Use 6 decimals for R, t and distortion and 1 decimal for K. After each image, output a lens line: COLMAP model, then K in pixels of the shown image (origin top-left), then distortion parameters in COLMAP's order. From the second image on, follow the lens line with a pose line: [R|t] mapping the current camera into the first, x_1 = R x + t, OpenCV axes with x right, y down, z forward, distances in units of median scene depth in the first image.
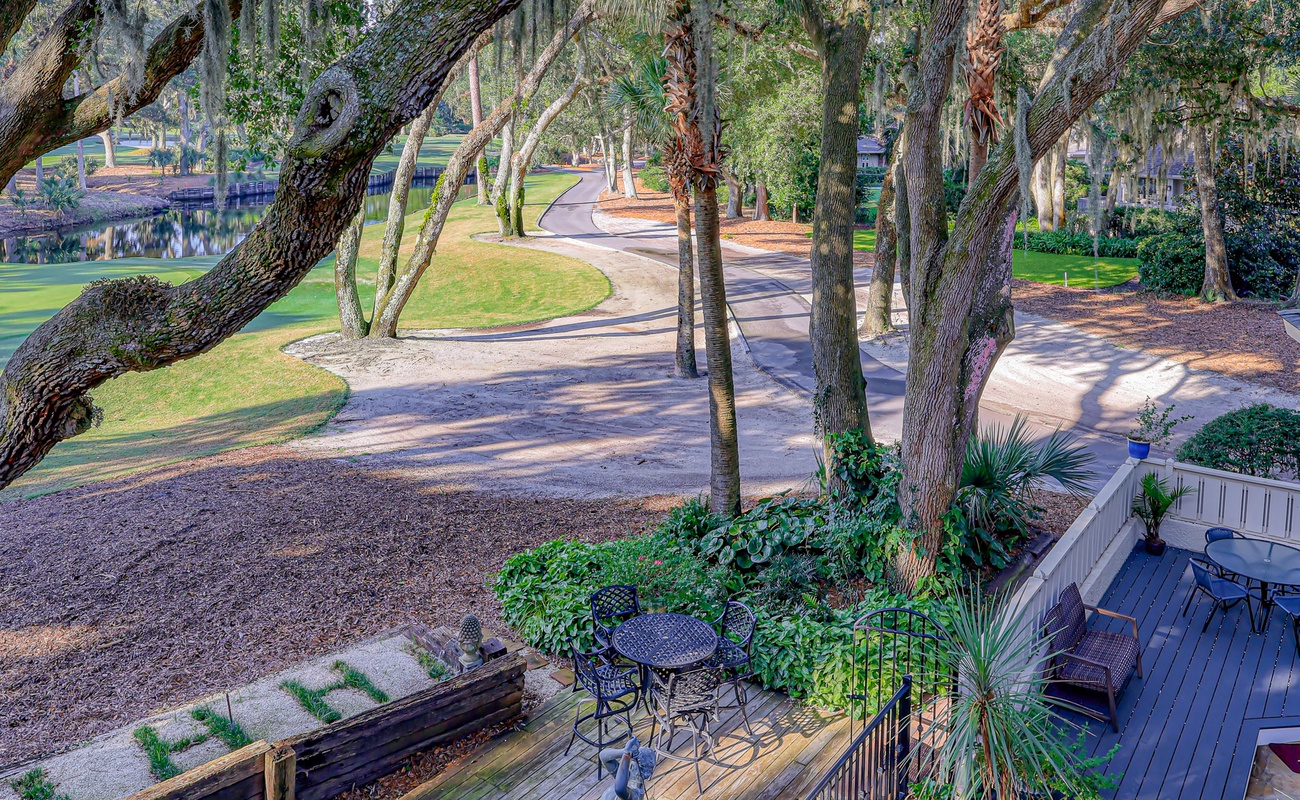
lens RADIAL K [[1099.1, 0, 684.7], [0, 1099.1, 193.1], [0, 0, 1]] dist [0.005743, -0.019100]
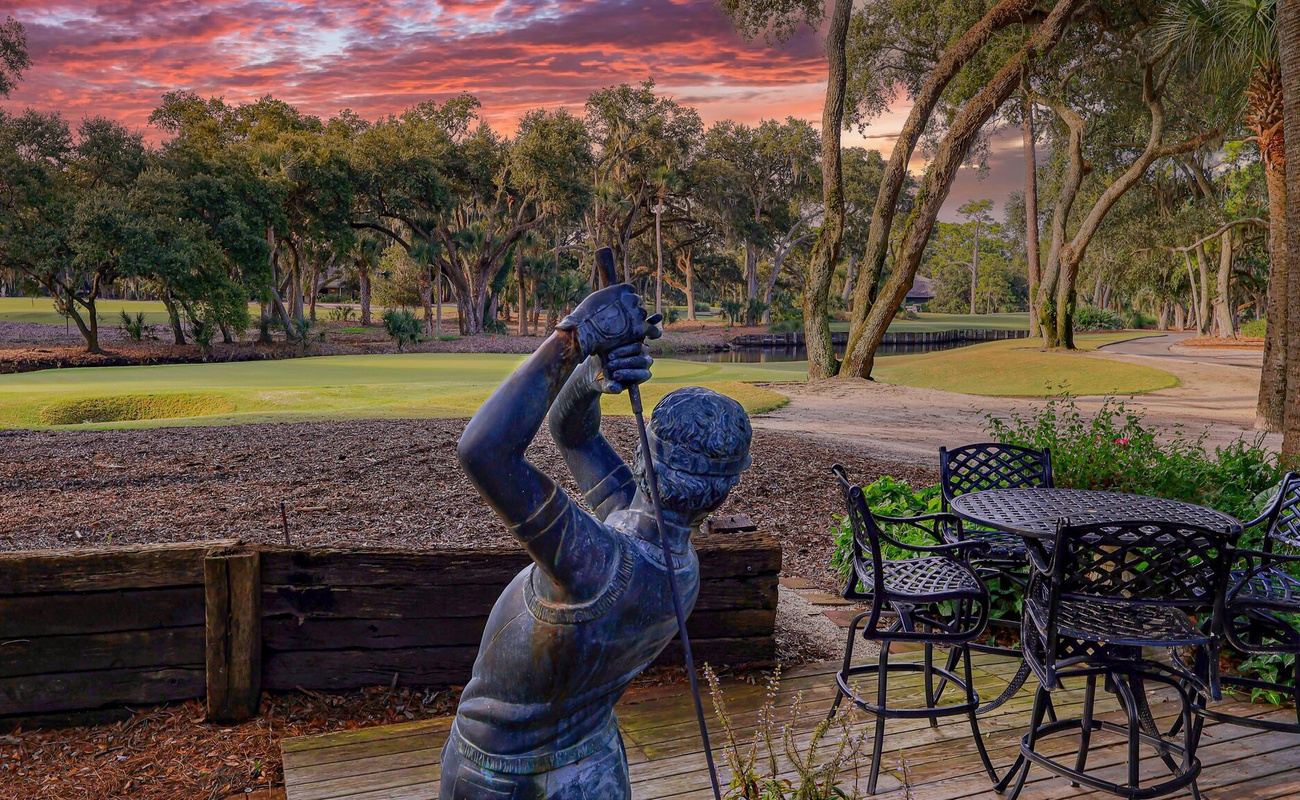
lens RADIAL K [[1026.1, 0, 664.5], [0, 1026.1, 407.0], [0, 0, 1]] dist [-0.001978, 0.001135]
pose [[0.841562, 0.029908, -0.539332, 0.025627], [-0.044595, 0.998904, -0.014193, 0.190572], [0.538317, 0.035996, 0.841973, 0.304415]]
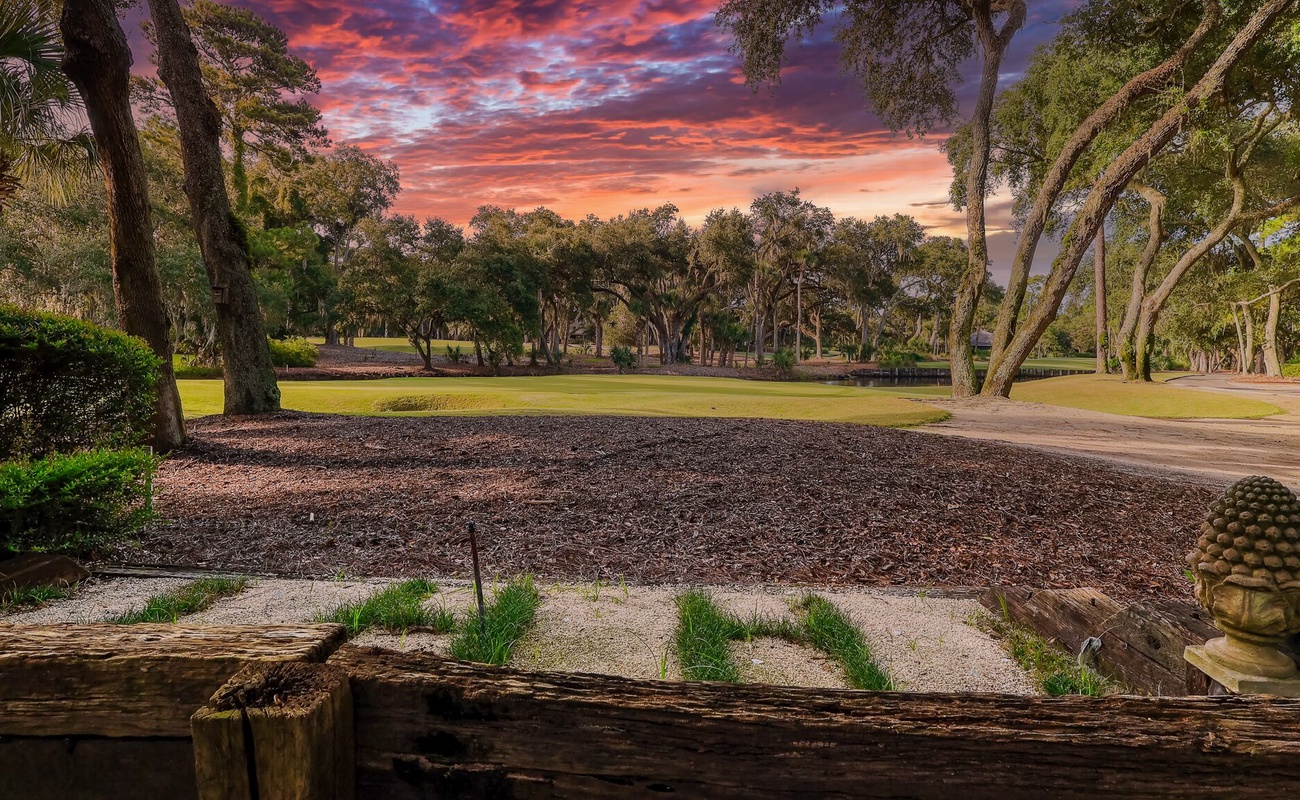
lens RADIAL K [[655.8, 0, 652.1], [0, 655.8, 406.4], [0, 0, 1]] dist [-0.015843, 0.000840]
pose [[0.717021, 0.044192, -0.695649, -0.098807], [-0.079591, 0.996652, -0.018723, 0.195838], [0.692493, 0.068792, 0.718138, 0.413269]]
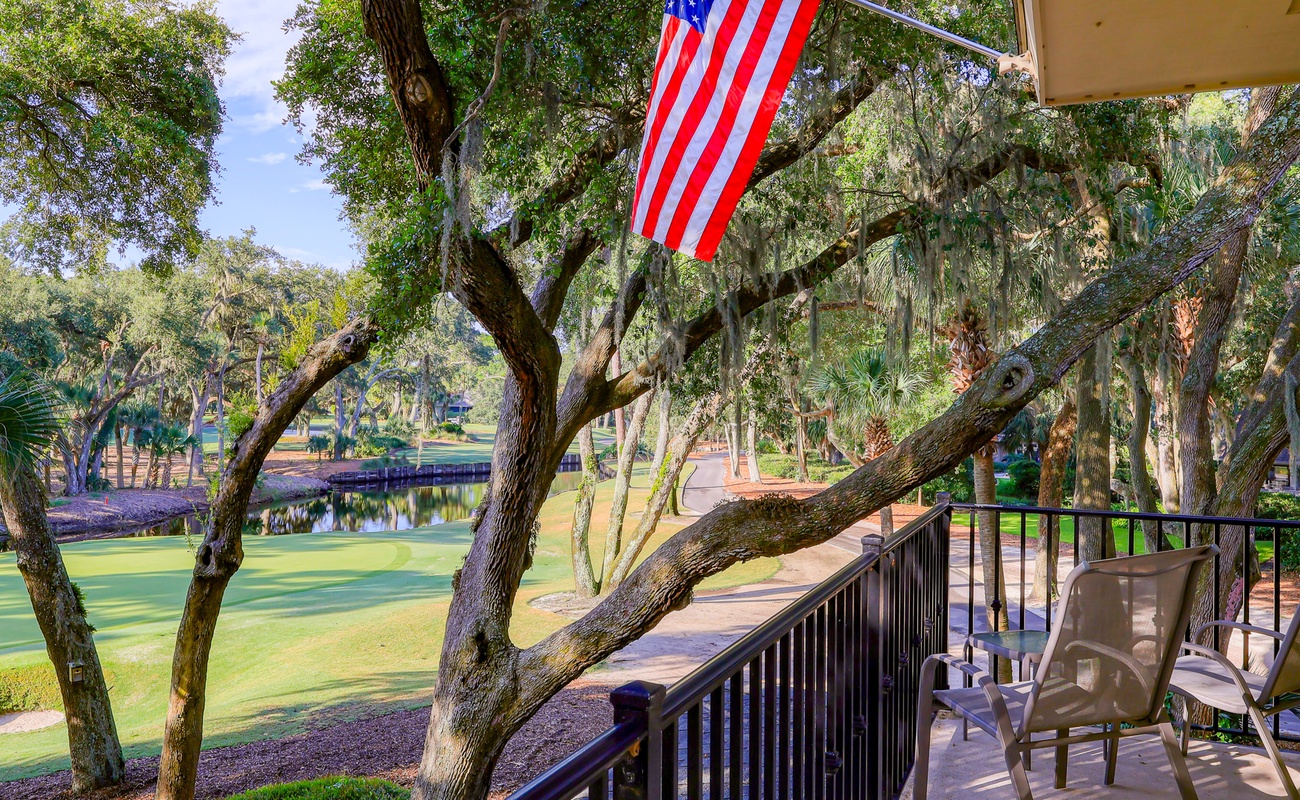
lens RADIAL K [[1111.2, 0, 636.7], [0, 1111.2, 372.9], [0, 0, 1]] dist [-0.009889, 0.007709]
pose [[0.996871, -0.003662, -0.078964, -0.176493], [-0.004458, 0.994732, -0.102415, 0.021593], [0.078923, 0.102447, 0.991603, -0.175047]]
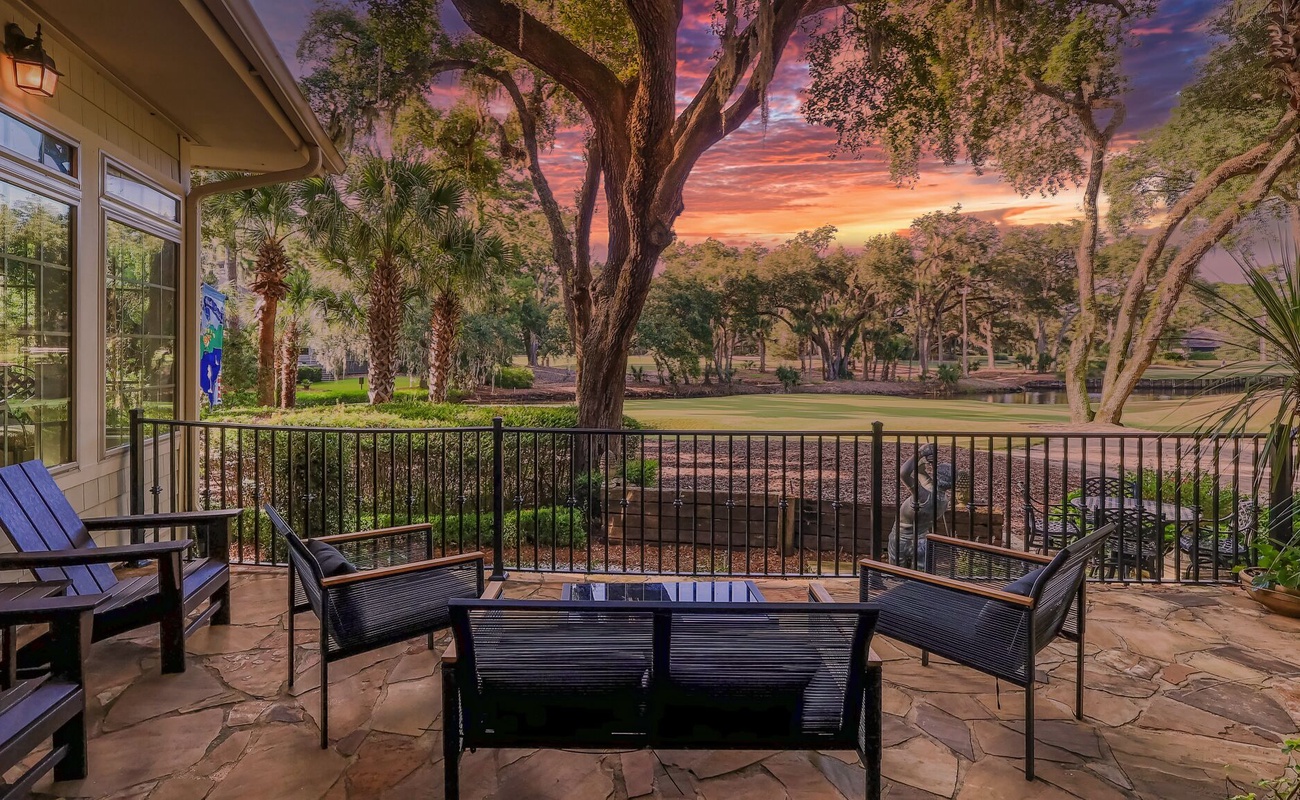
lens RADIAL K [[714.6, 0, 621.9], [0, 714.6, 355.5], [0, 0, 1]] dist [0.007409, 0.001848]
pose [[0.516695, -0.022221, -0.855881, 0.150167], [-0.080170, 0.994015, -0.074206, 0.177713], [0.852408, 0.106957, 0.511821, 0.131253]]
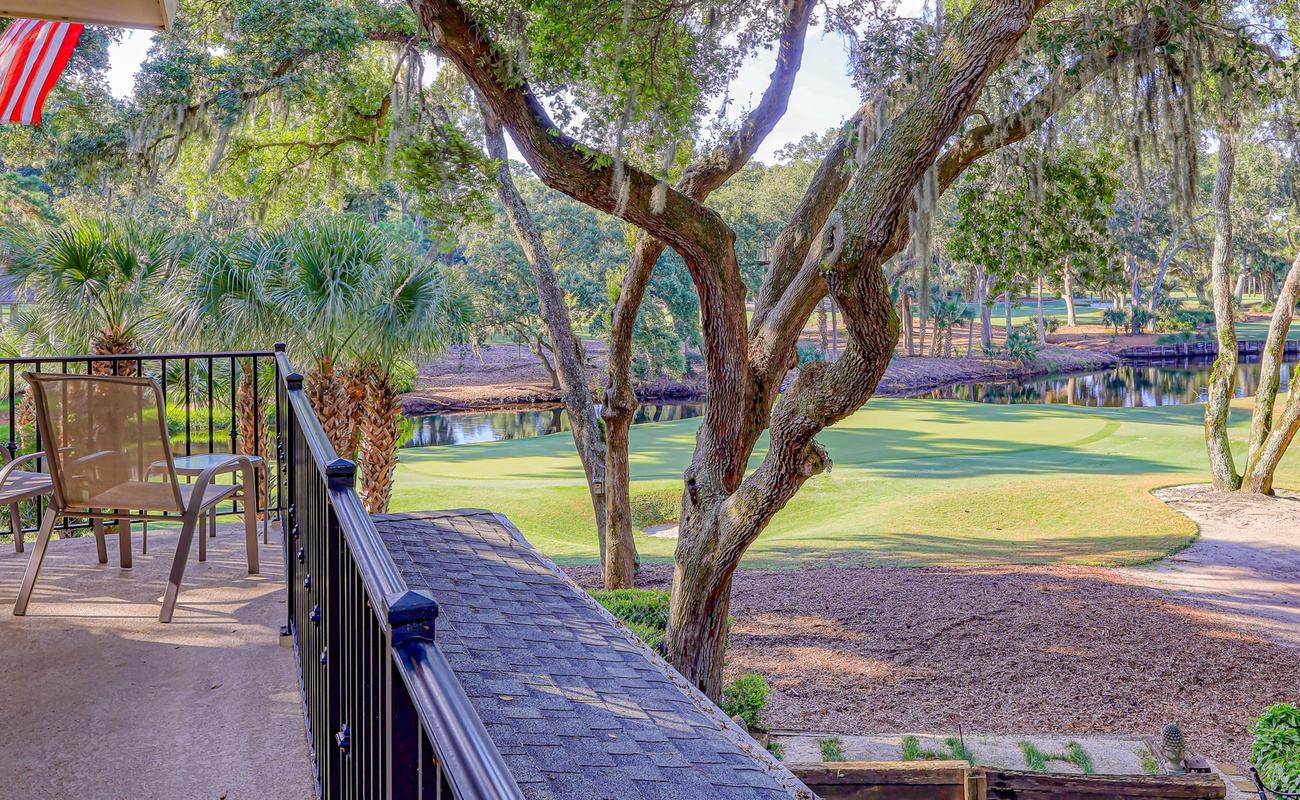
lens RADIAL K [[1093.4, 0, 673.9], [0, 1093.4, 238.4], [0, 0, 1]] dist [-0.002855, -0.009656]
pose [[0.640959, -0.050921, -0.765884, 0.166623], [-0.034867, 0.994836, -0.095323, 0.018024], [0.766782, 0.087802, 0.635874, -0.039168]]
